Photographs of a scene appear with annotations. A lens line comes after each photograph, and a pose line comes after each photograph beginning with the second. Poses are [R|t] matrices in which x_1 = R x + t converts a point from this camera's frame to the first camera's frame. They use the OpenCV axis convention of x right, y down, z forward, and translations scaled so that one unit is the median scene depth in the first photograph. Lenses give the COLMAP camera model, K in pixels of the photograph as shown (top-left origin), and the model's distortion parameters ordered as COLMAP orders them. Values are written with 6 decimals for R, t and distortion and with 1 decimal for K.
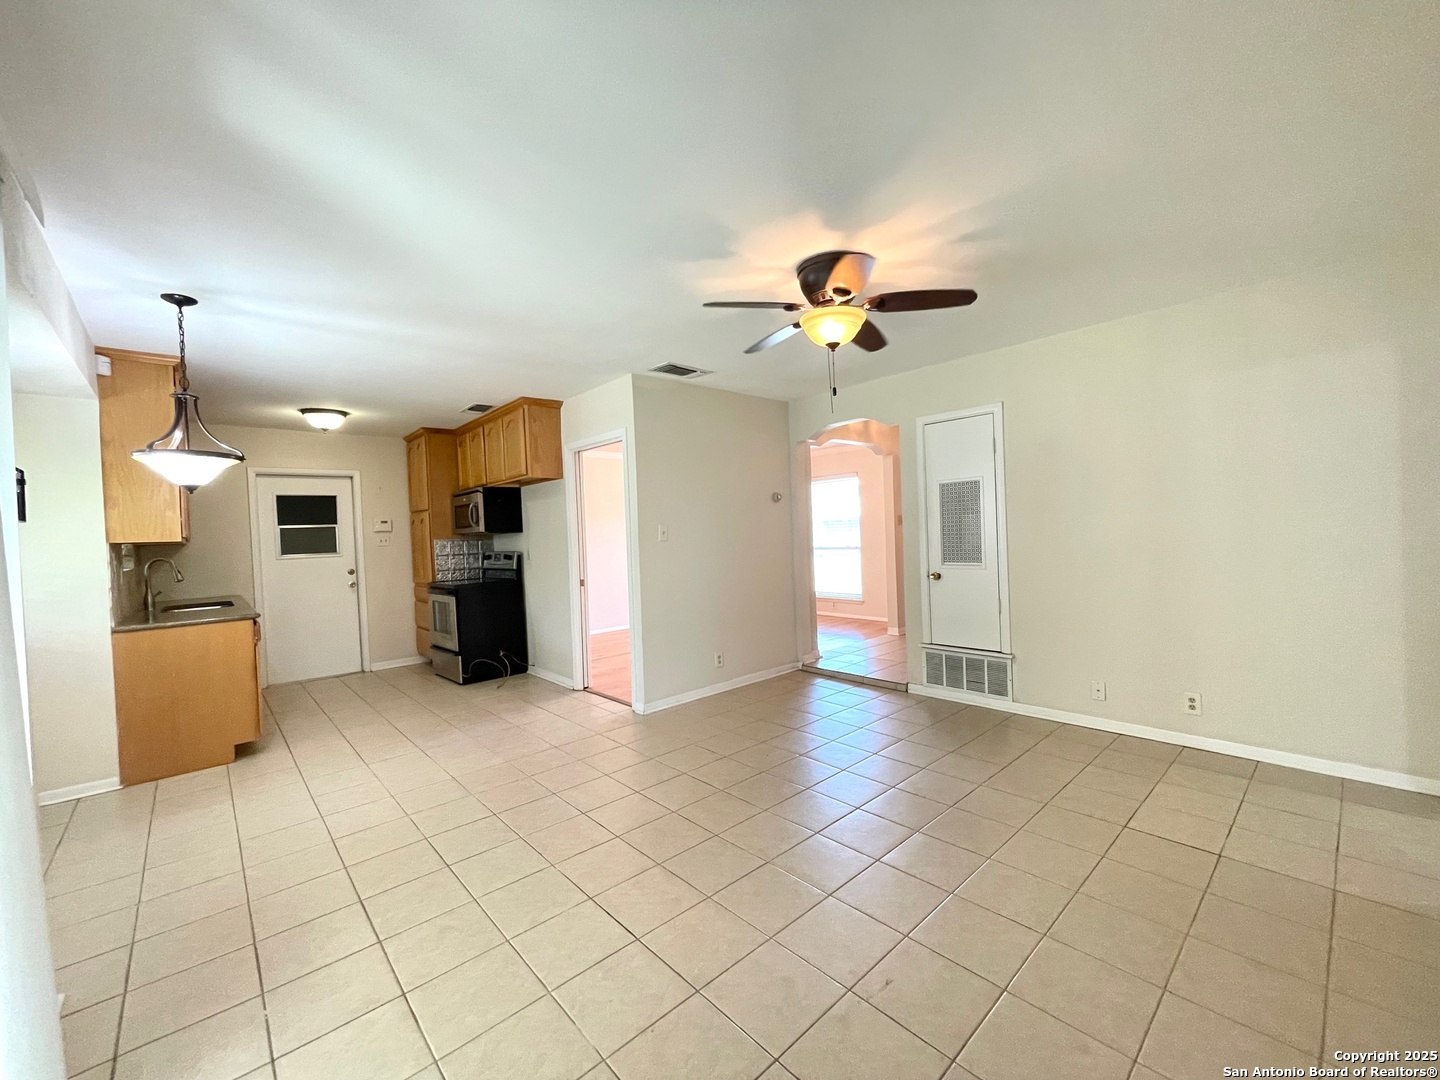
lens RADIAL K [[586.6, 0, 717.6], [0, 586.6, 545.4], [0, 0, 1]] dist [-0.000845, -0.000050]
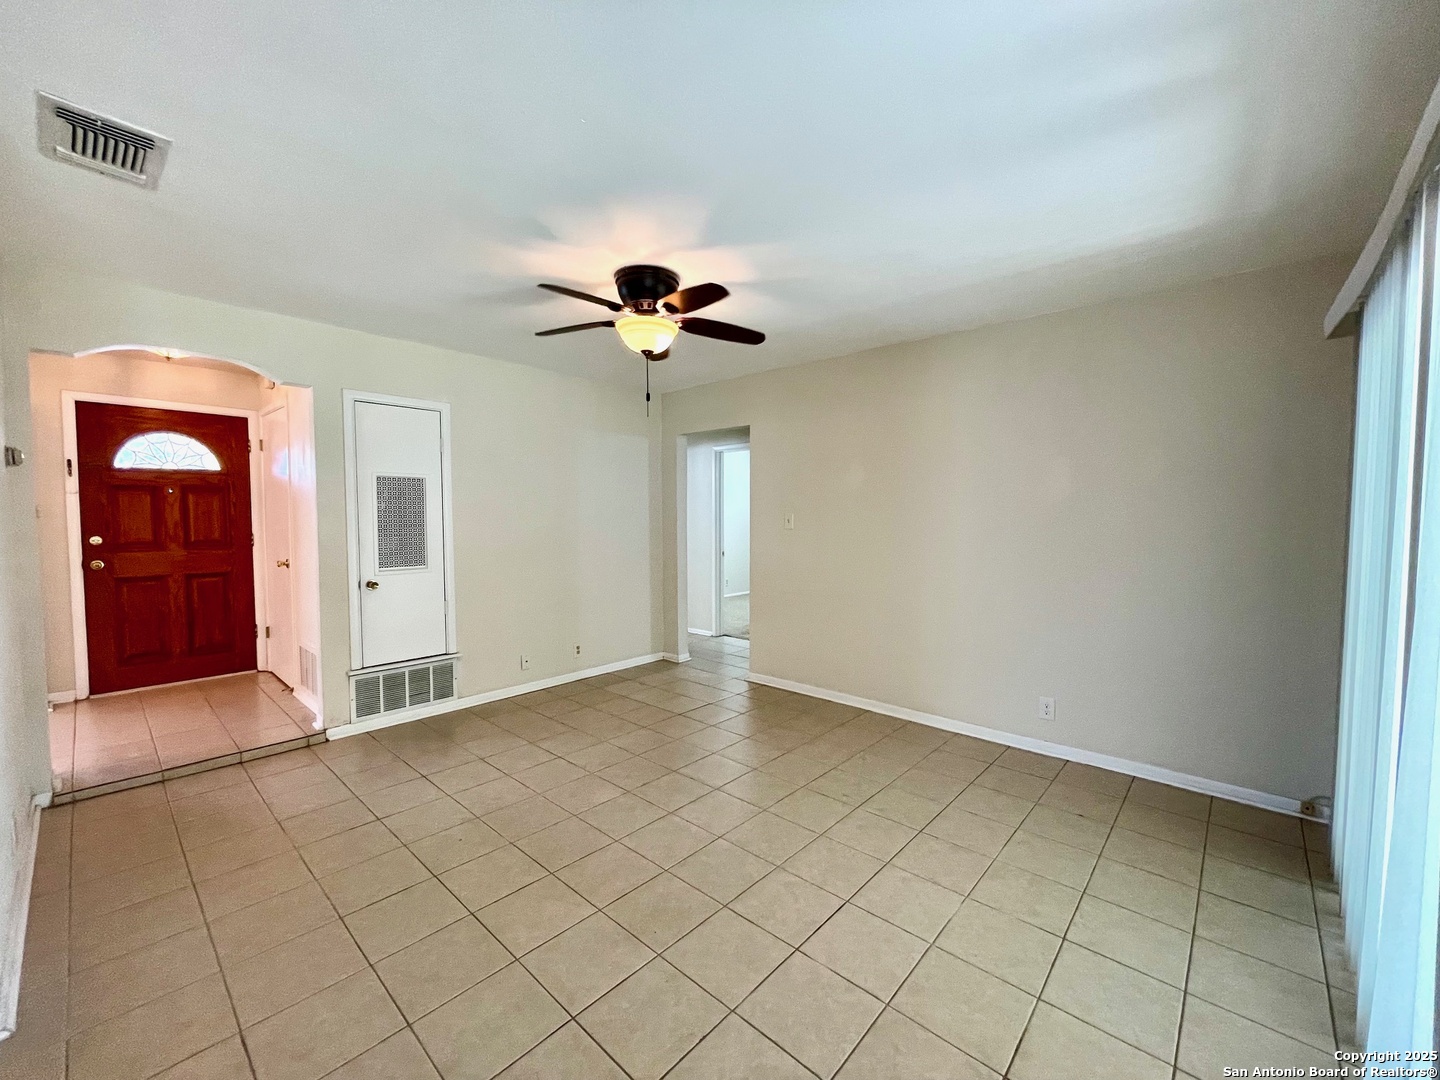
lens RADIAL K [[586.6, 0, 717.6], [0, 586.6, 545.4], [0, 0, 1]] dist [-0.000845, -0.000050]
pose [[-0.087724, -0.014444, 0.996040, -0.524182], [0.030629, 0.999383, 0.017190, -0.003966], [-0.995674, 0.032015, -0.087228, 0.599853]]
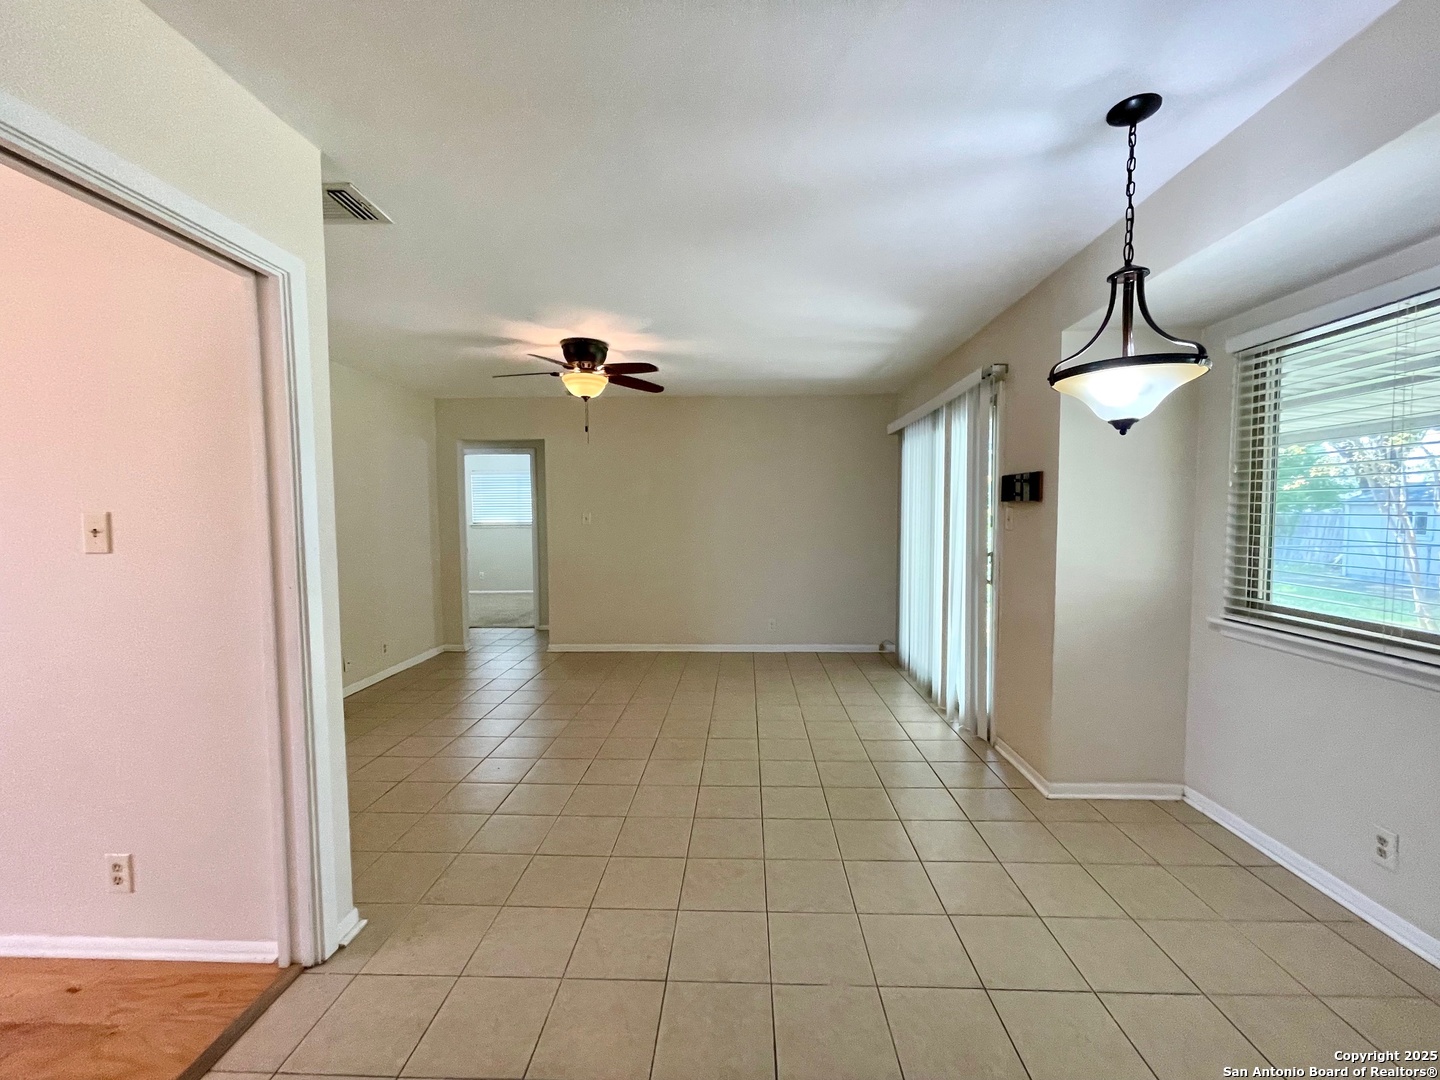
lens RADIAL K [[586.6, 0, 717.6], [0, 586.6, 545.4], [0, 0, 1]] dist [-0.000845, -0.000050]
pose [[-0.704383, -0.000009, 0.709820, -0.651100], [0.052712, 0.997238, 0.052320, -0.018711], [-0.707860, 0.074269, -0.702437, 1.108203]]
